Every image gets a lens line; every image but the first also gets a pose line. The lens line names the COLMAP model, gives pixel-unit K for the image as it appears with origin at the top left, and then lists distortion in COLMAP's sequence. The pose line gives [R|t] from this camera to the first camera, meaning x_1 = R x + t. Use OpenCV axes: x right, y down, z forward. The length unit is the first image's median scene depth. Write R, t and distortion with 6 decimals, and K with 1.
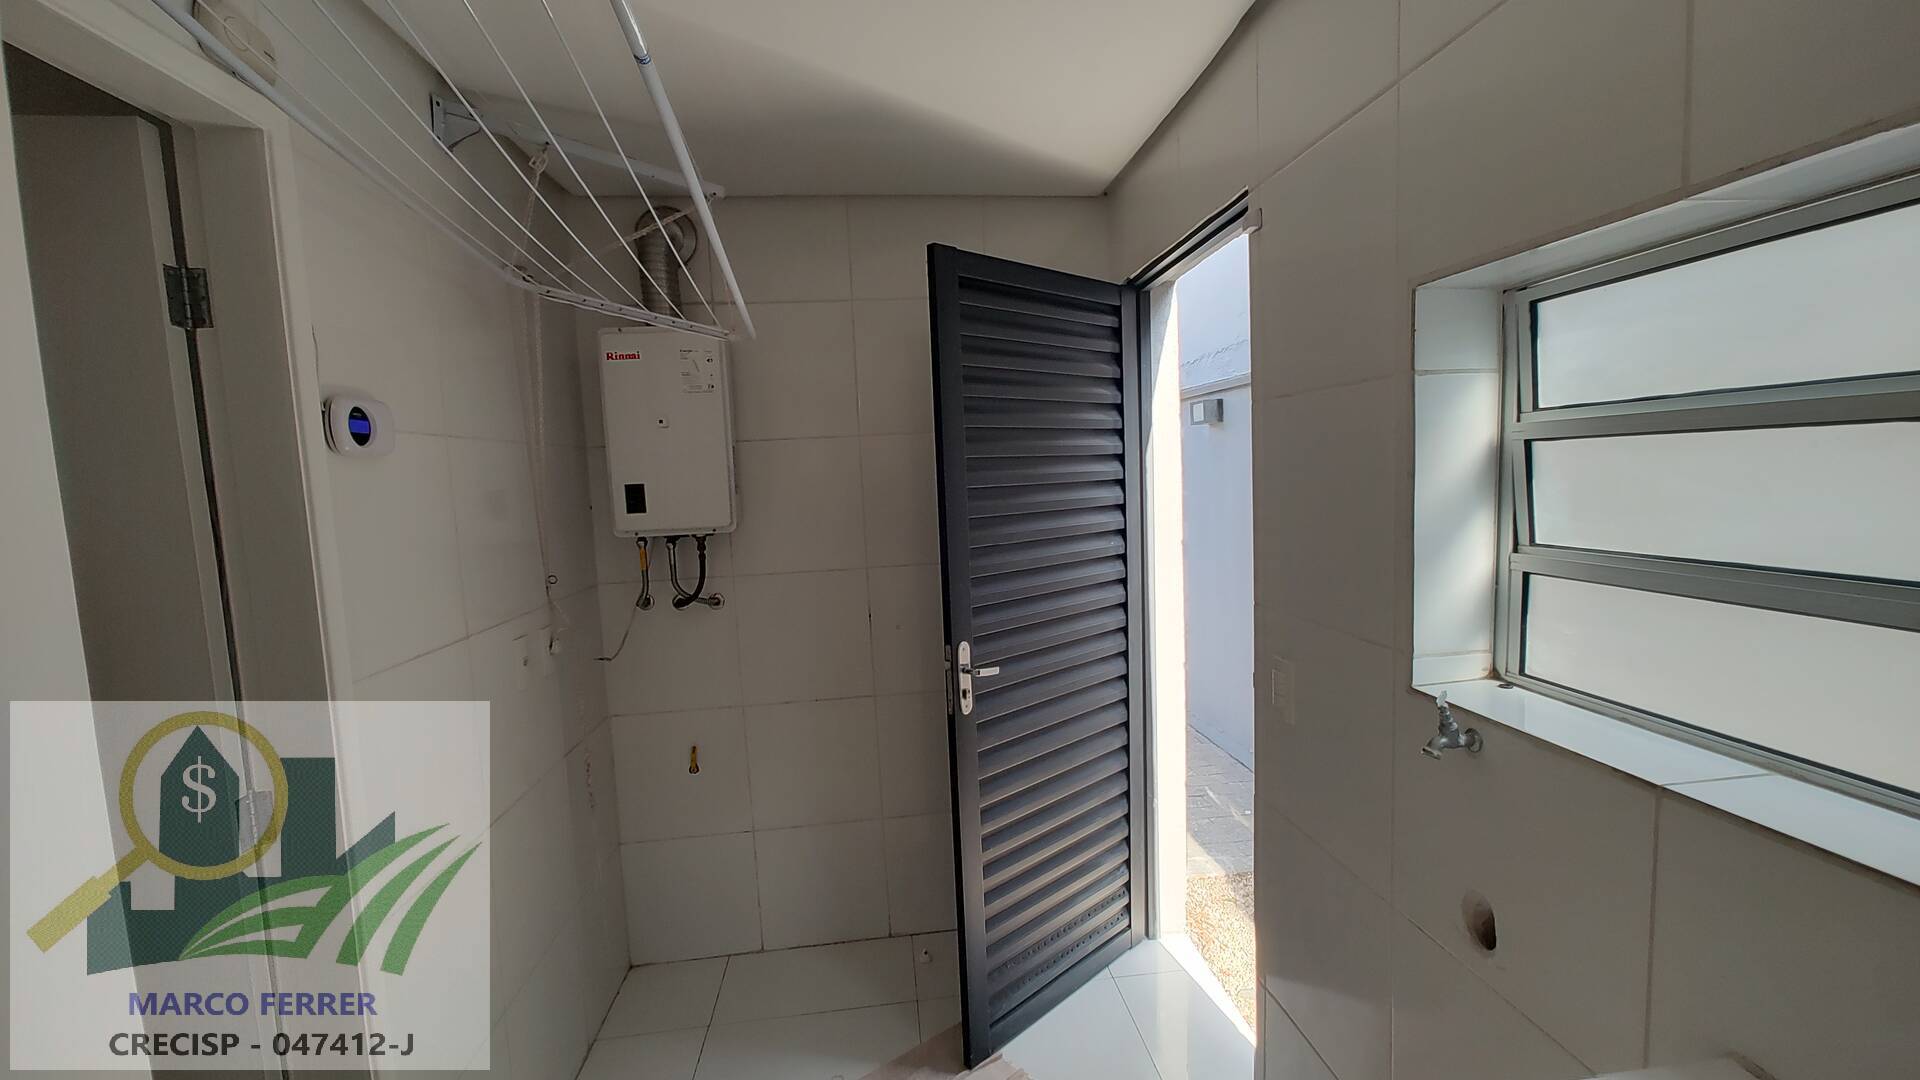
lens RADIAL K [[800.8, 0, 971.1], [0, 800.8, 544.0], [0, 0, 1]] dist [0.002907, 0.000342]
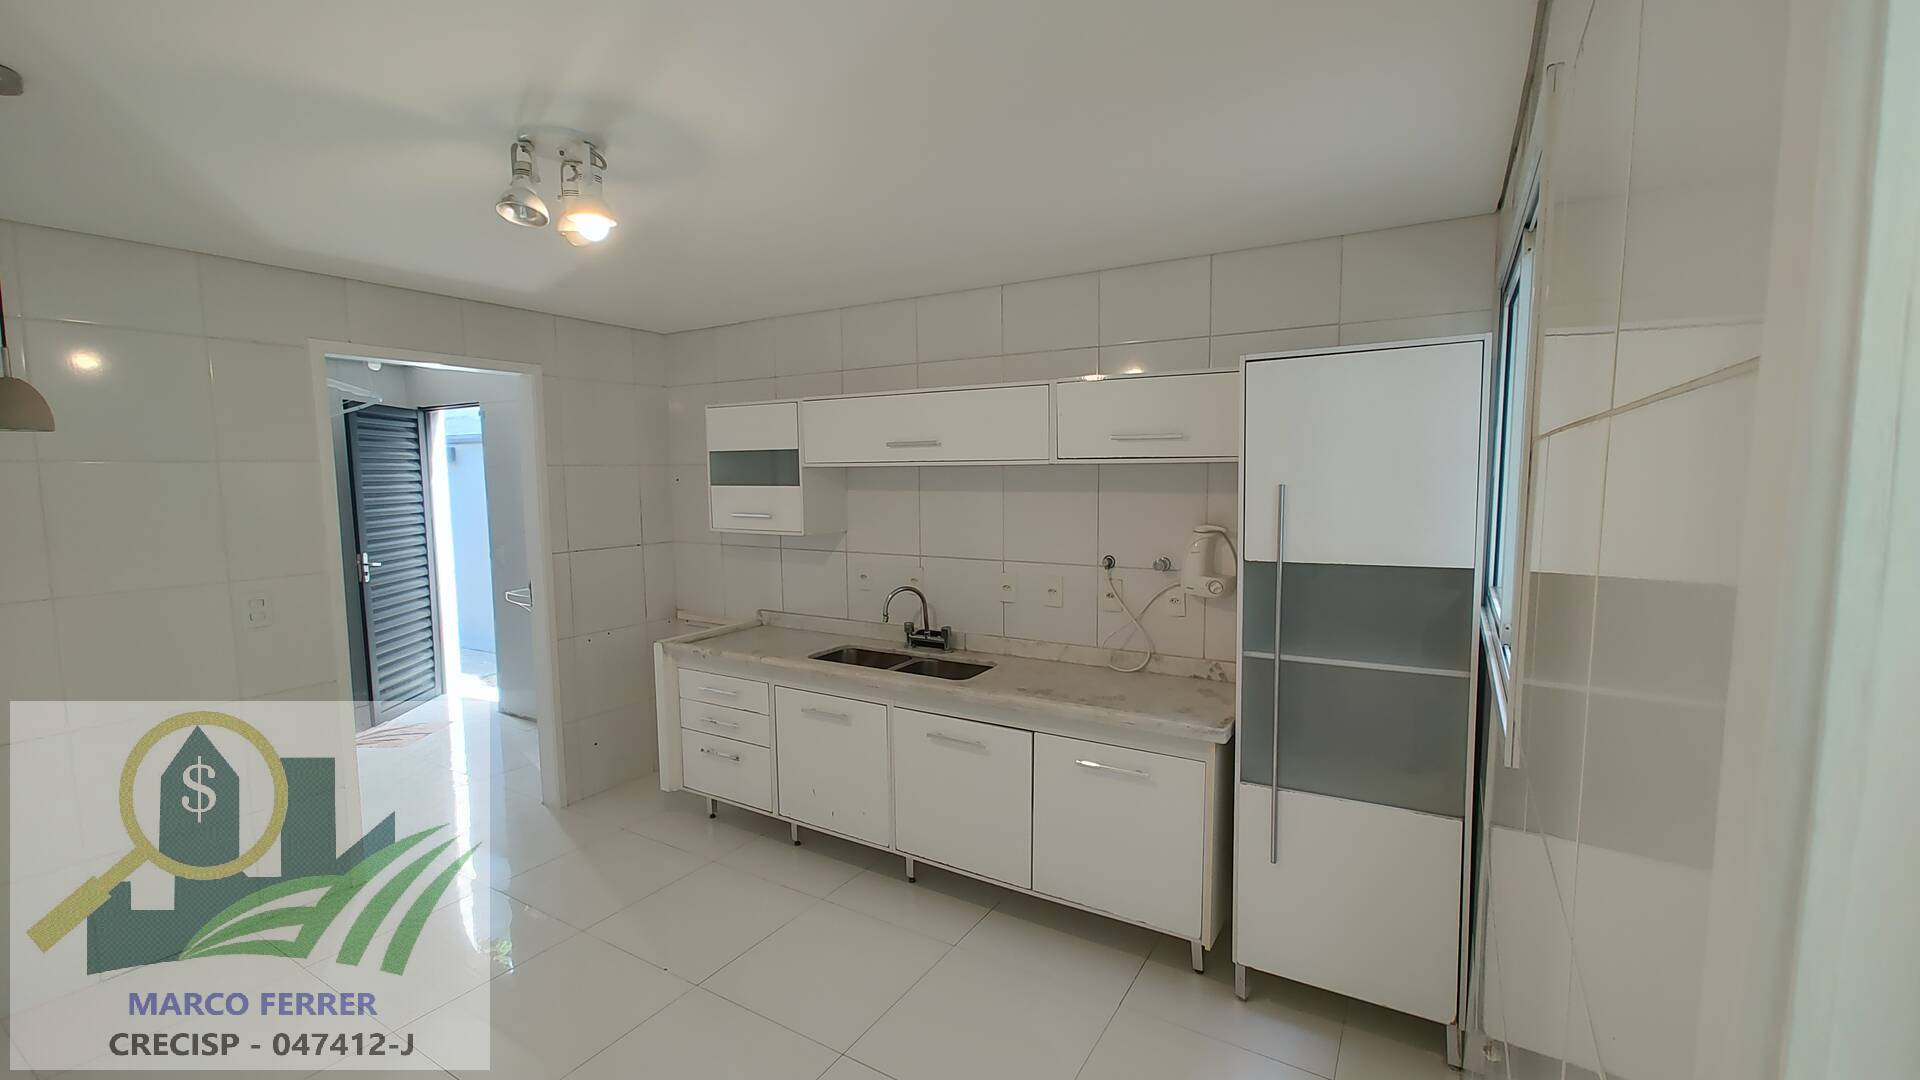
lens RADIAL K [[800.8, 0, 972.5], [0, 800.8, 540.8], [0, 0, 1]] dist [0.002907, 0.000342]
pose [[0.614463, -0.035770, 0.788135, -0.687949], [0.058267, 0.998301, -0.000119, 0.160376], [-0.786791, 0.045996, 0.615503, -1.741382]]
